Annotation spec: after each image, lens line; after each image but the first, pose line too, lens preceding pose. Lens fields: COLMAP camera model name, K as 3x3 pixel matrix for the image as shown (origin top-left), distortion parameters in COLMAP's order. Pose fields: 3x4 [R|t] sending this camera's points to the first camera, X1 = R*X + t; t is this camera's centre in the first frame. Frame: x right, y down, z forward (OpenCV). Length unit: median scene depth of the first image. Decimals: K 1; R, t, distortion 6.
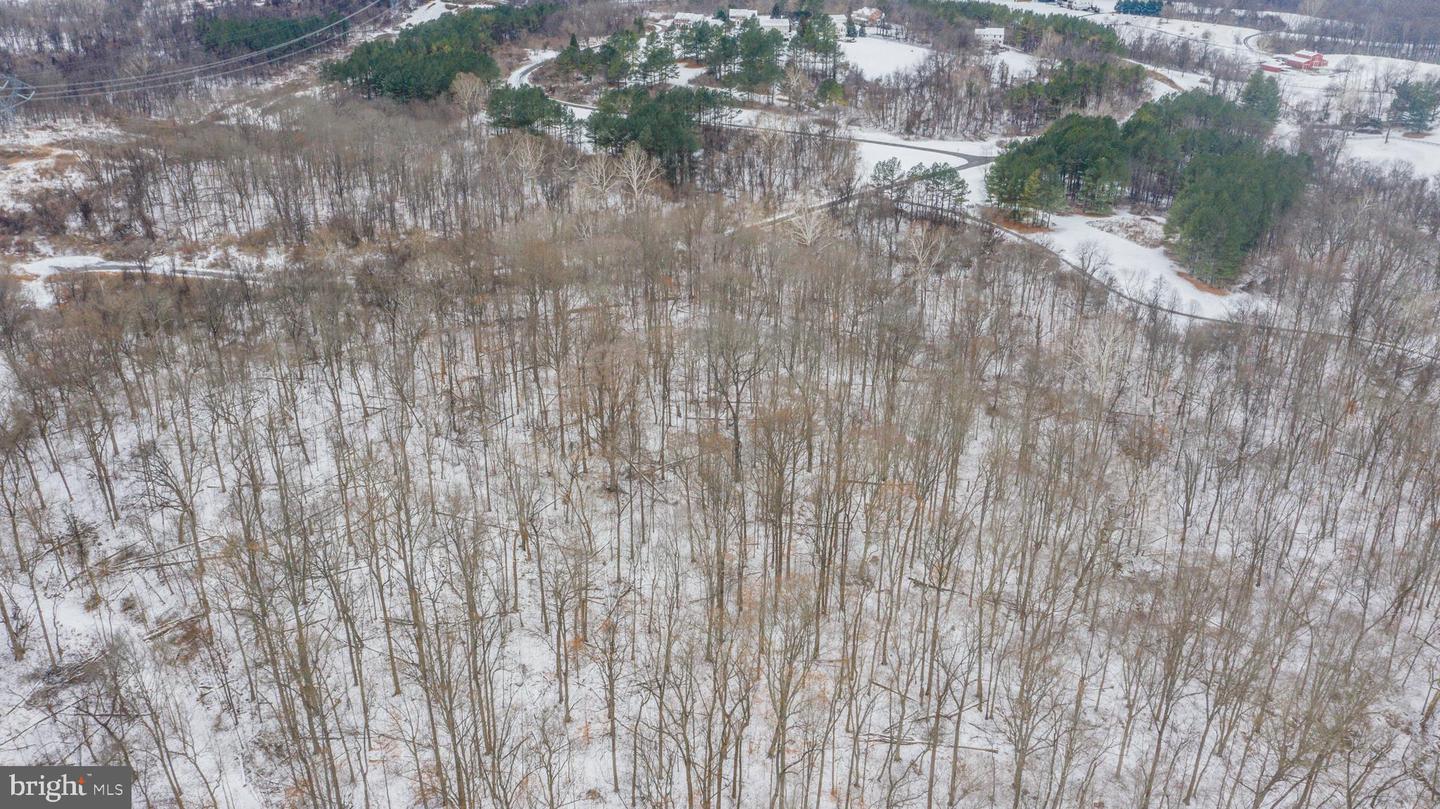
lens RADIAL K [[1144.7, 0, 720.0], [0, 1144.7, 404.4], [0, 0, 1]] dist [-0.005520, 0.005771]
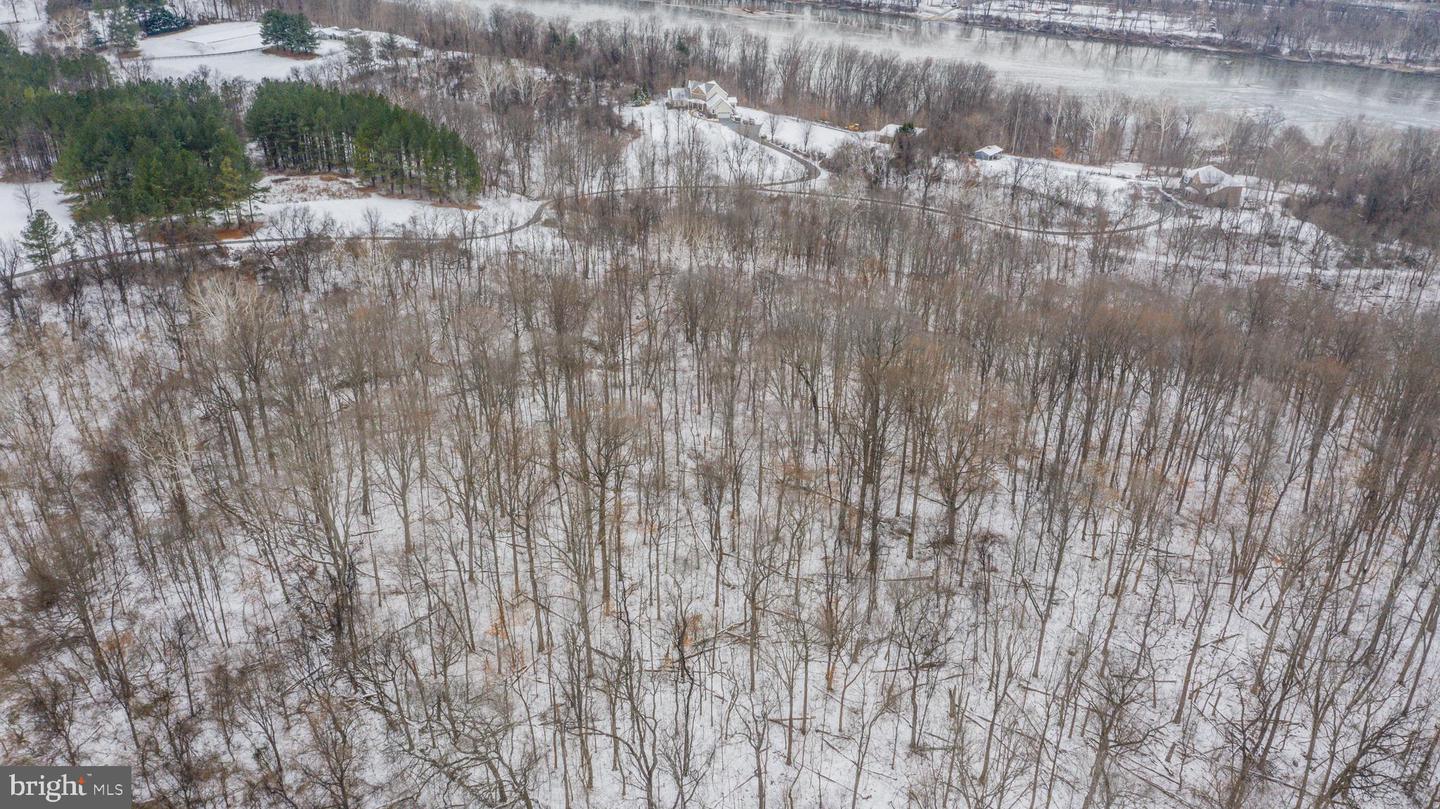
lens RADIAL K [[1144.7, 0, 719.0], [0, 1144.7, 407.9], [0, 0, 1]] dist [-0.005520, 0.005771]
pose [[0.124572, -0.468282, 0.874754, -0.372245], [0.399007, 0.830836, 0.387950, -0.185378], [-0.908447, 0.300705, 0.290347, 0.398251]]
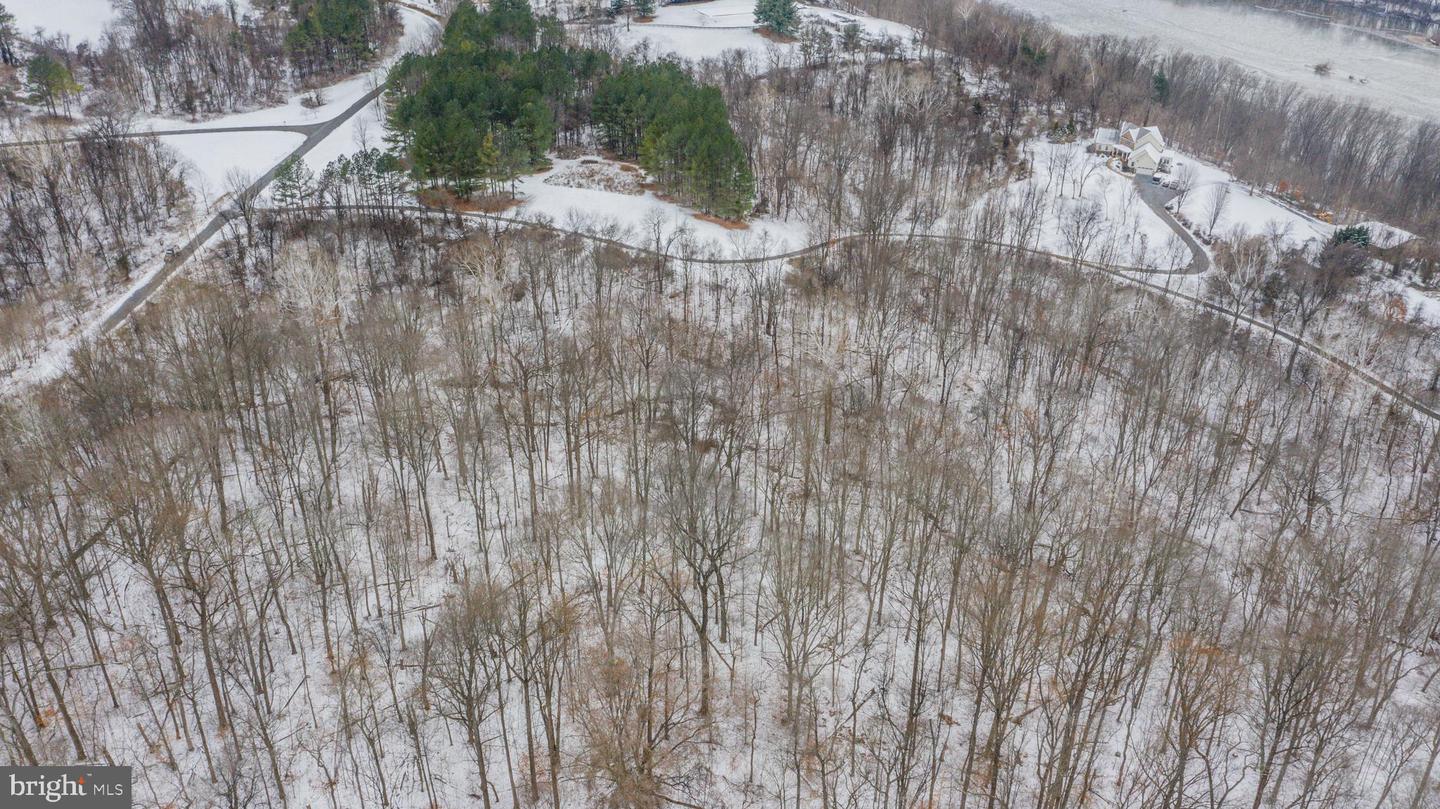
lens RADIAL K [[1144.7, 0, 722.4], [0, 1144.7, 407.8], [0, 0, 1]] dist [-0.005520, 0.005771]
pose [[0.672088, -0.358794, 0.647738, -0.165687], [0.301564, 0.931561, 0.203109, -0.110007], [-0.676281, 0.058827, 0.734291, 0.238572]]
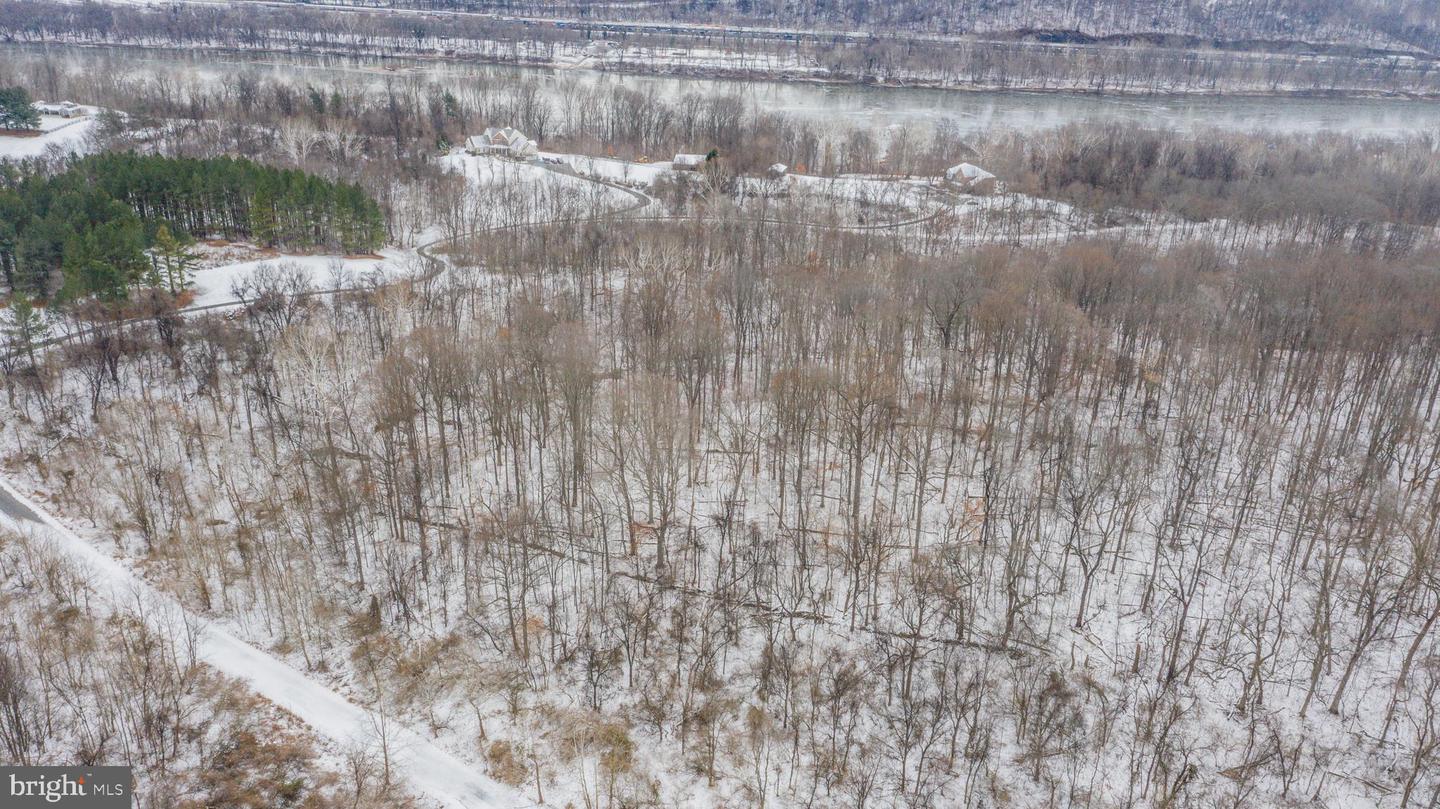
lens RADIAL K [[1144.7, 0, 718.9], [0, 1144.7, 403.4], [0, 0, 1]] dist [-0.005520, 0.005771]
pose [[-0.268589, -0.414819, 0.869359, -0.438427], [0.372788, 0.787431, 0.490899, -0.279424], [-0.888194, 0.455937, -0.056855, 0.605256]]
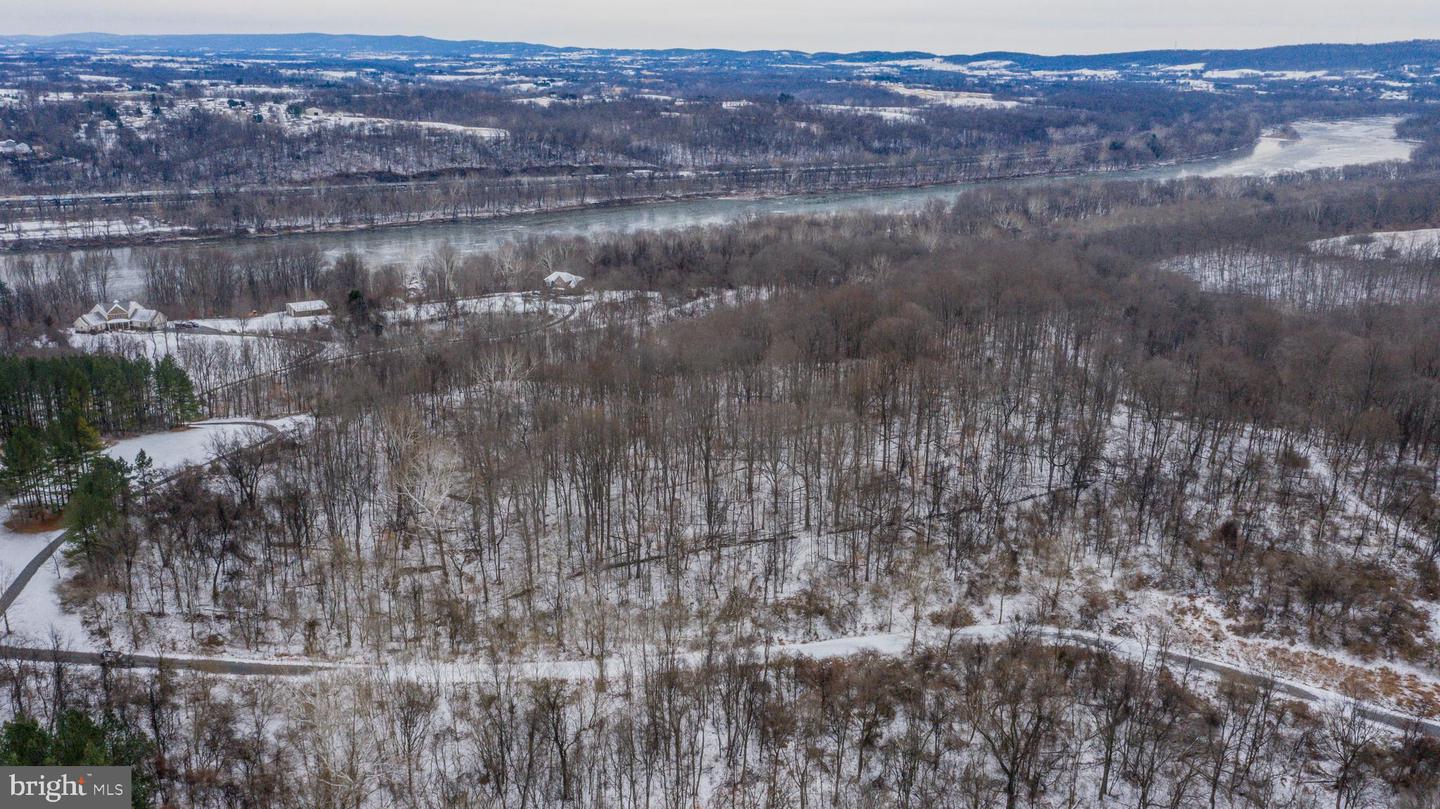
lens RADIAL K [[1144.7, 0, 714.0], [0, 1144.7, 403.8], [0, 0, 1]] dist [-0.005520, 0.005771]
pose [[-0.822293, -0.187485, 0.537293, -0.348876], [0.213830, 0.773181, 0.597049, -0.445089], [-0.527362, 0.605839, -0.595691, 0.965898]]
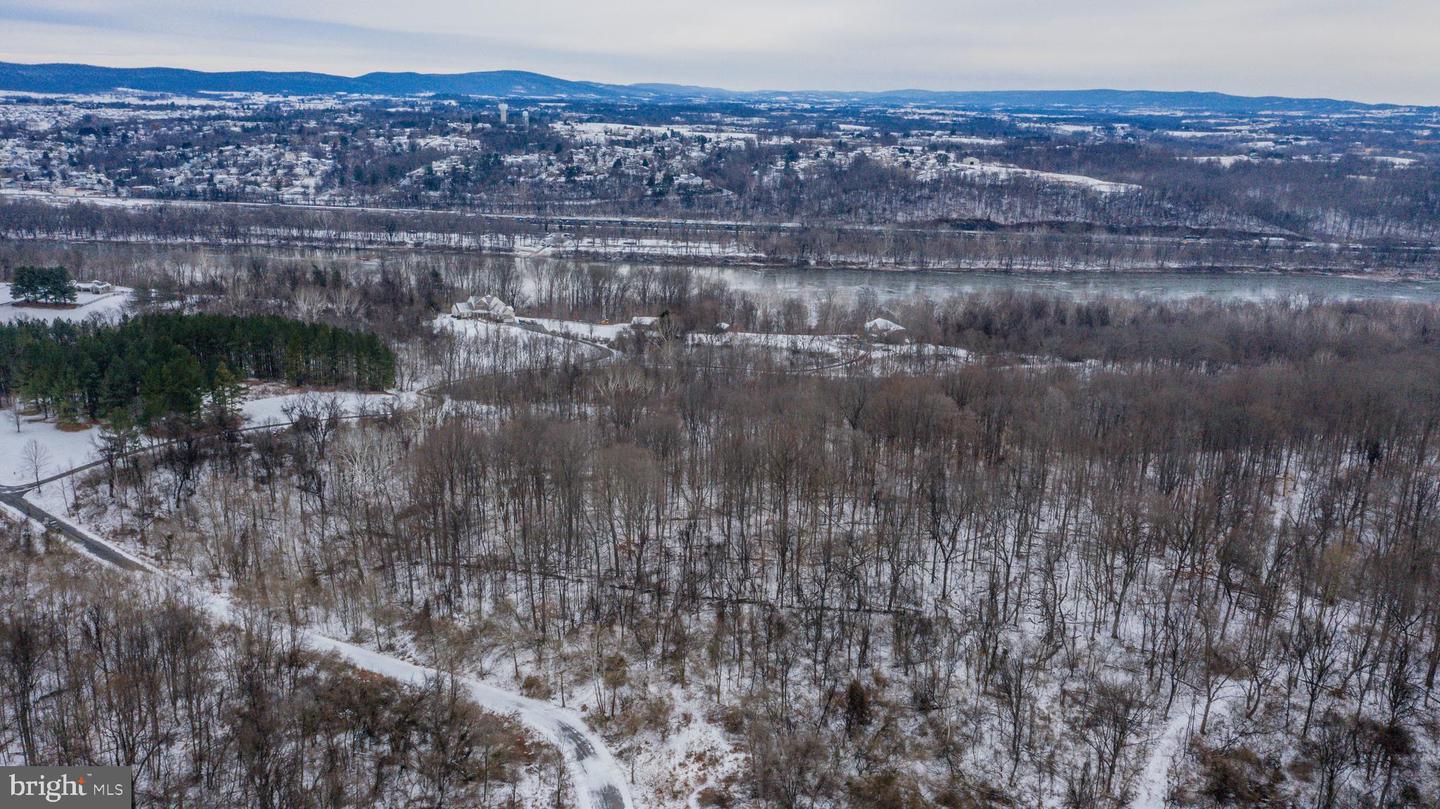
lens RADIAL K [[1144.7, 0, 717.8], [0, 1144.7, 406.3], [0, 0, 1]] dist [-0.005520, 0.005771]
pose [[-0.315036, -0.263767, 0.911690, -0.585776], [0.371832, 0.849510, 0.374265, -0.300702], [-0.873209, 0.456902, -0.169549, 0.648309]]
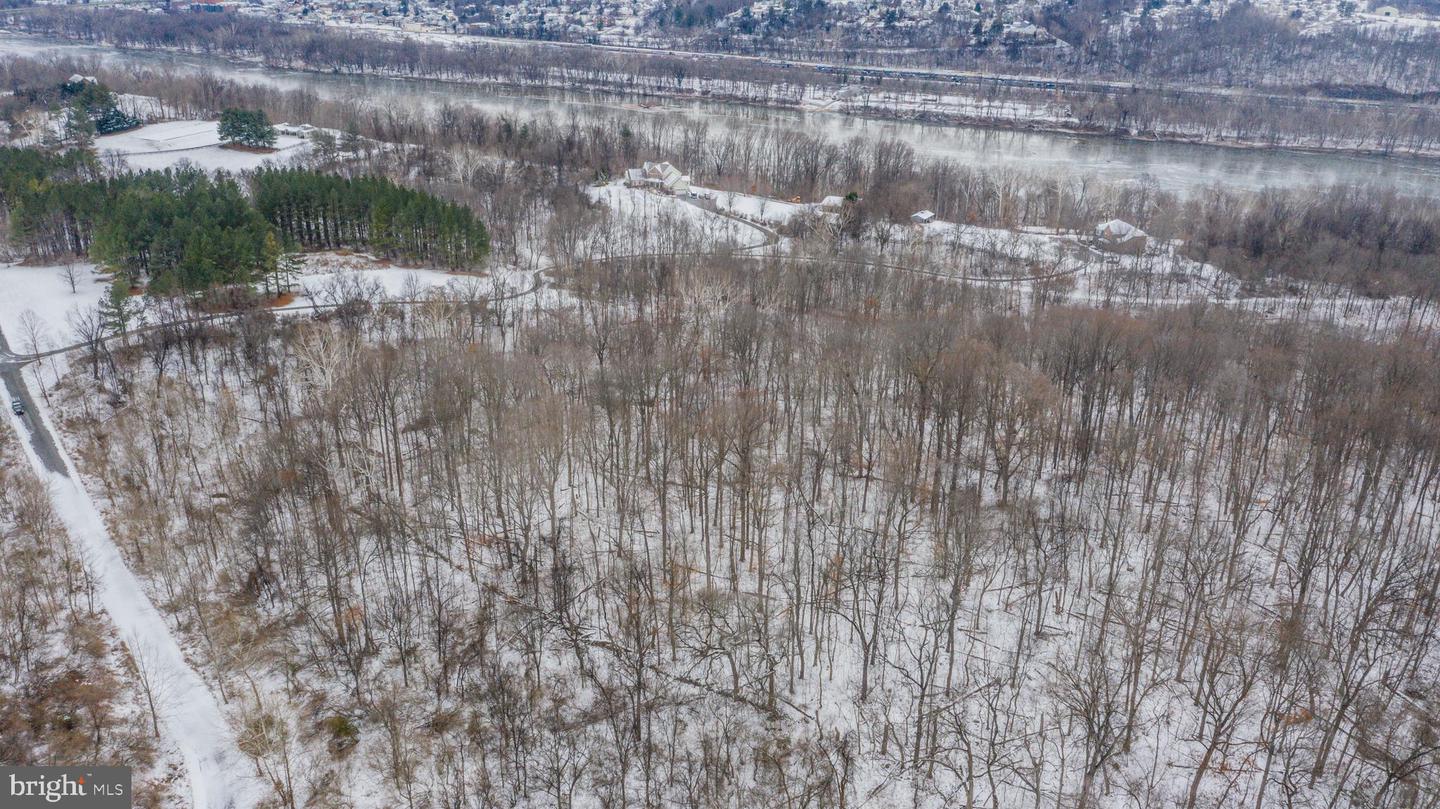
lens RADIAL K [[1144.7, 0, 718.8], [0, 1144.7, 404.5], [0, 0, 1]] dist [-0.005520, 0.005771]
pose [[-0.001617, -0.396377, 0.918086, -0.460277], [0.399830, 0.841252, 0.363909, -0.219521], [-0.916588, 0.367667, 0.157123, 0.472471]]
